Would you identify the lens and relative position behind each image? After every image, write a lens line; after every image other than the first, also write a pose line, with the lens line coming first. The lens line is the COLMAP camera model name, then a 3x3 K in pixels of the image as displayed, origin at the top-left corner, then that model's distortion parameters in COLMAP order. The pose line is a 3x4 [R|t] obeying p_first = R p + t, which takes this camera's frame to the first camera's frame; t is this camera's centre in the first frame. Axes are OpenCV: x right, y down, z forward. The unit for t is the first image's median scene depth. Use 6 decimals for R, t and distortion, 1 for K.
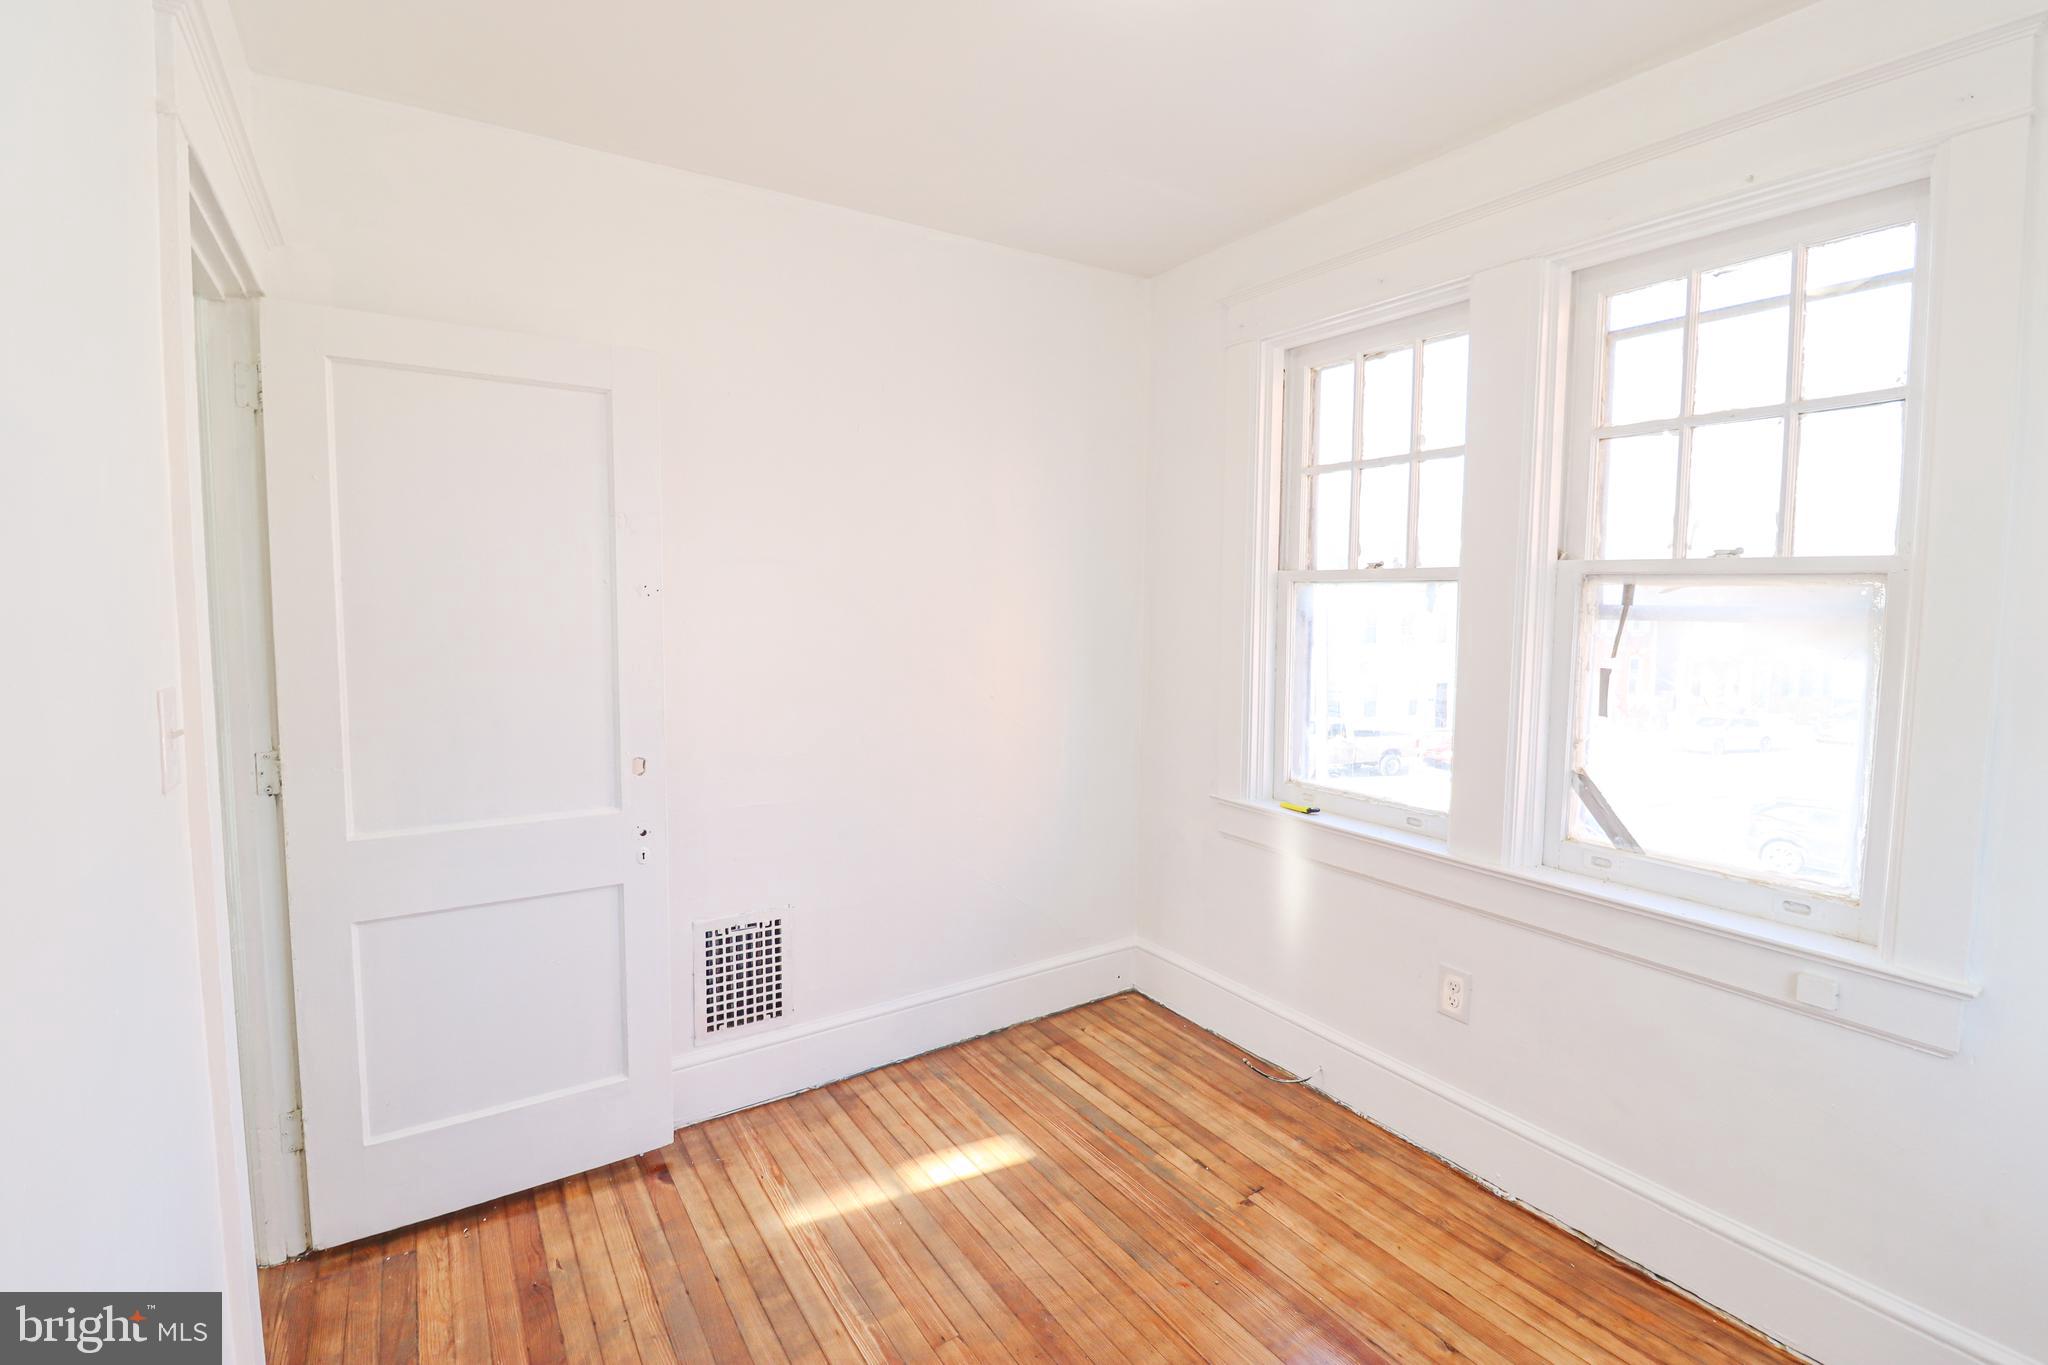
lens RADIAL K [[944.7, 0, 1043.1], [0, 944.7, 669.3], [0, 0, 1]] dist [0.001237, -0.013823]
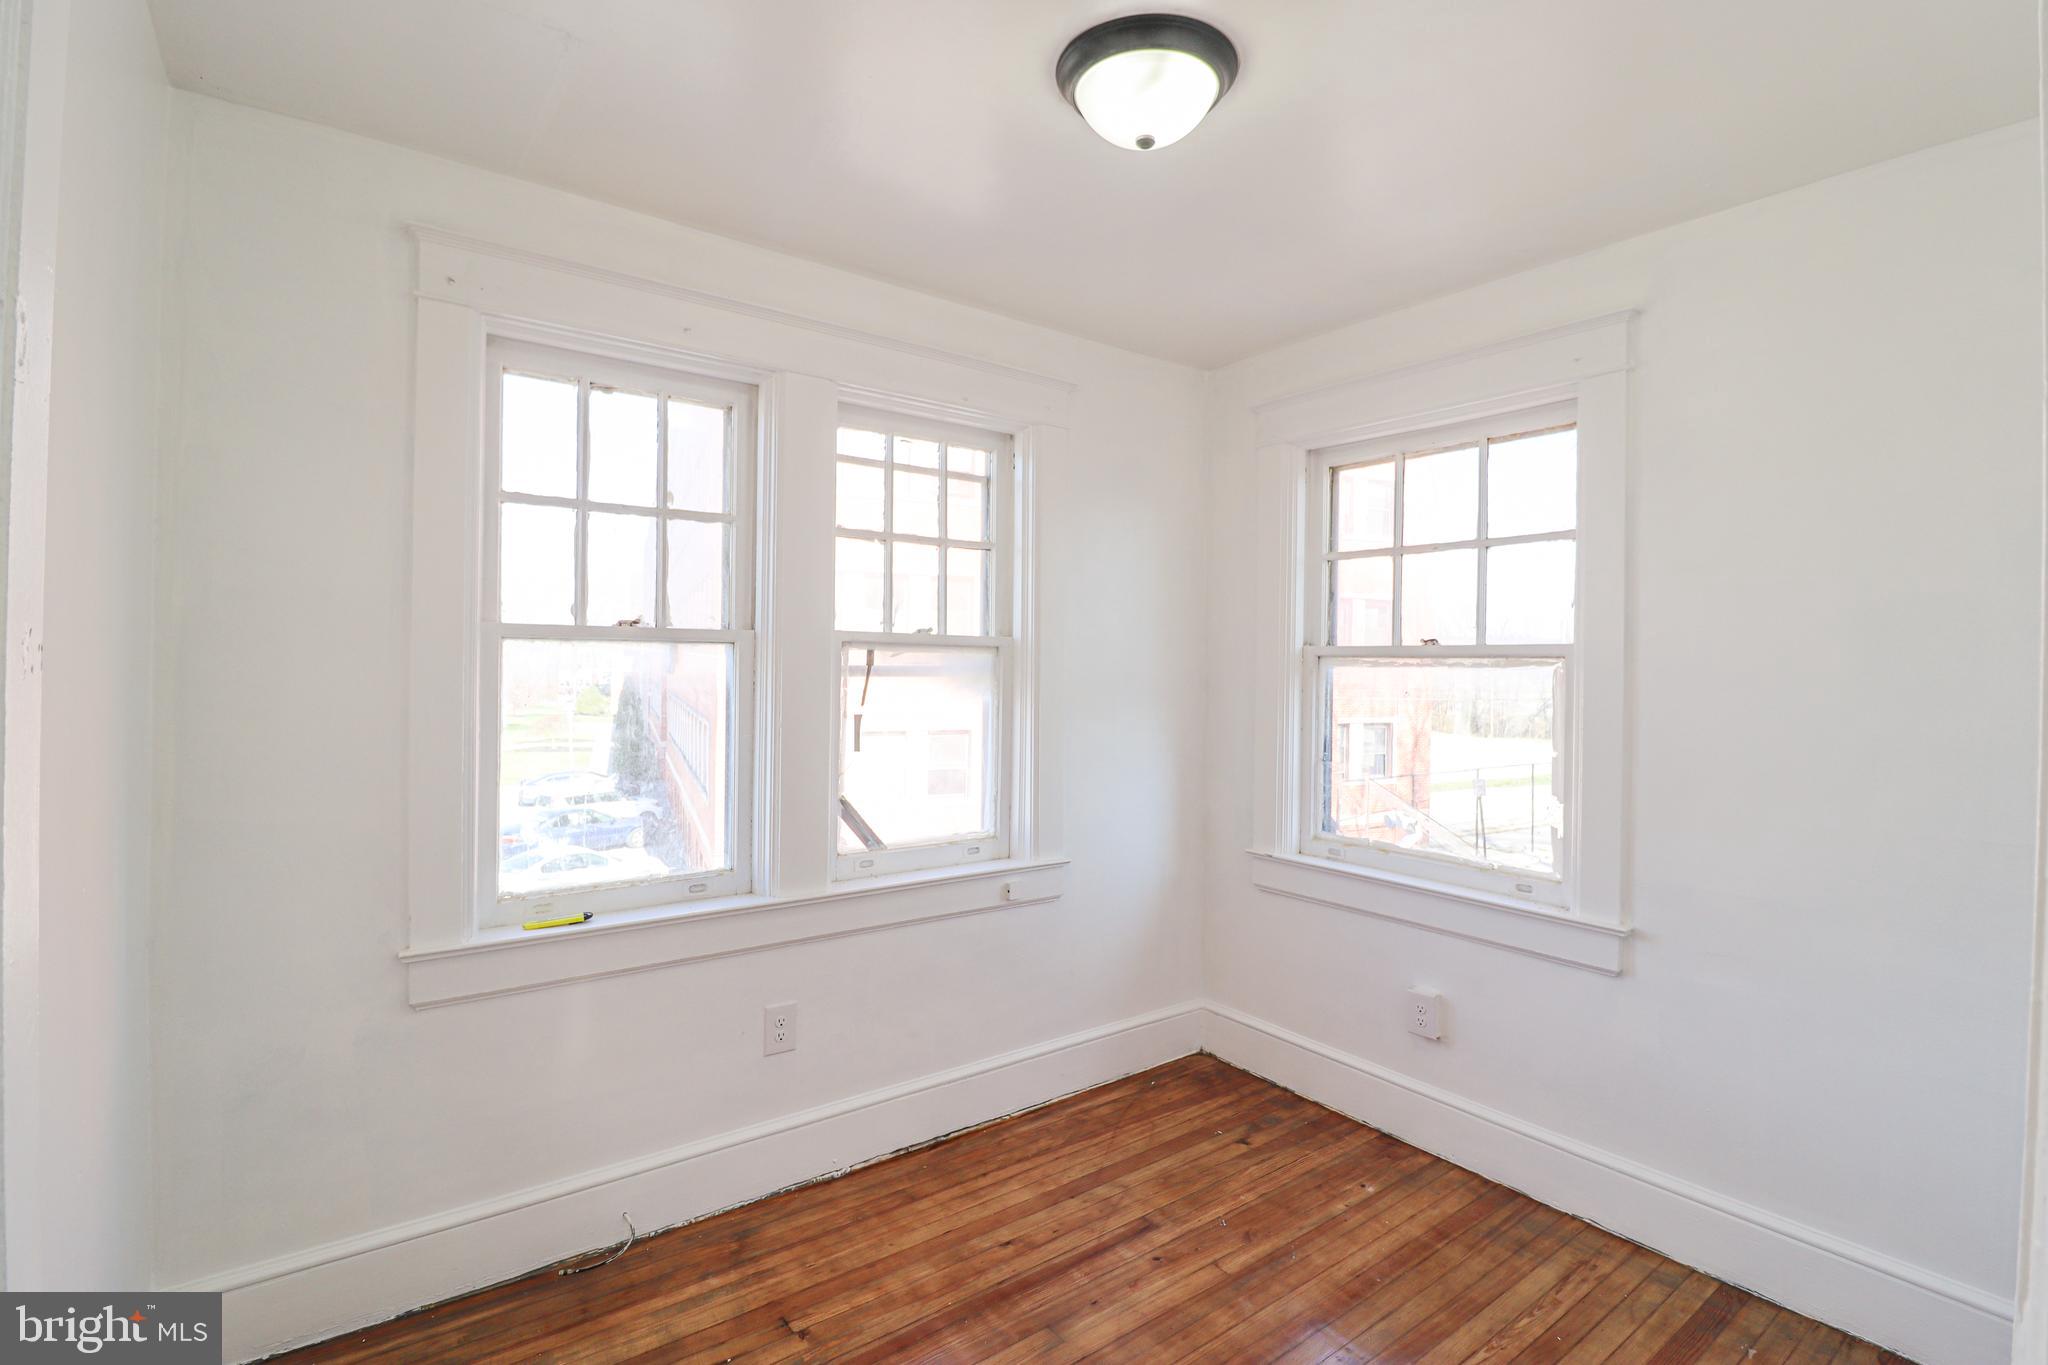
lens RADIAL K [[944.7, 0, 1043.1], [0, 944.7, 669.3], [0, 0, 1]] dist [0.001237, -0.013823]
pose [[-0.061249, -0.013524, 0.998031, -0.715001], [0.065776, 0.997680, 0.017556, -0.068635], [-0.995953, 0.066721, -0.060217, 0.822237]]
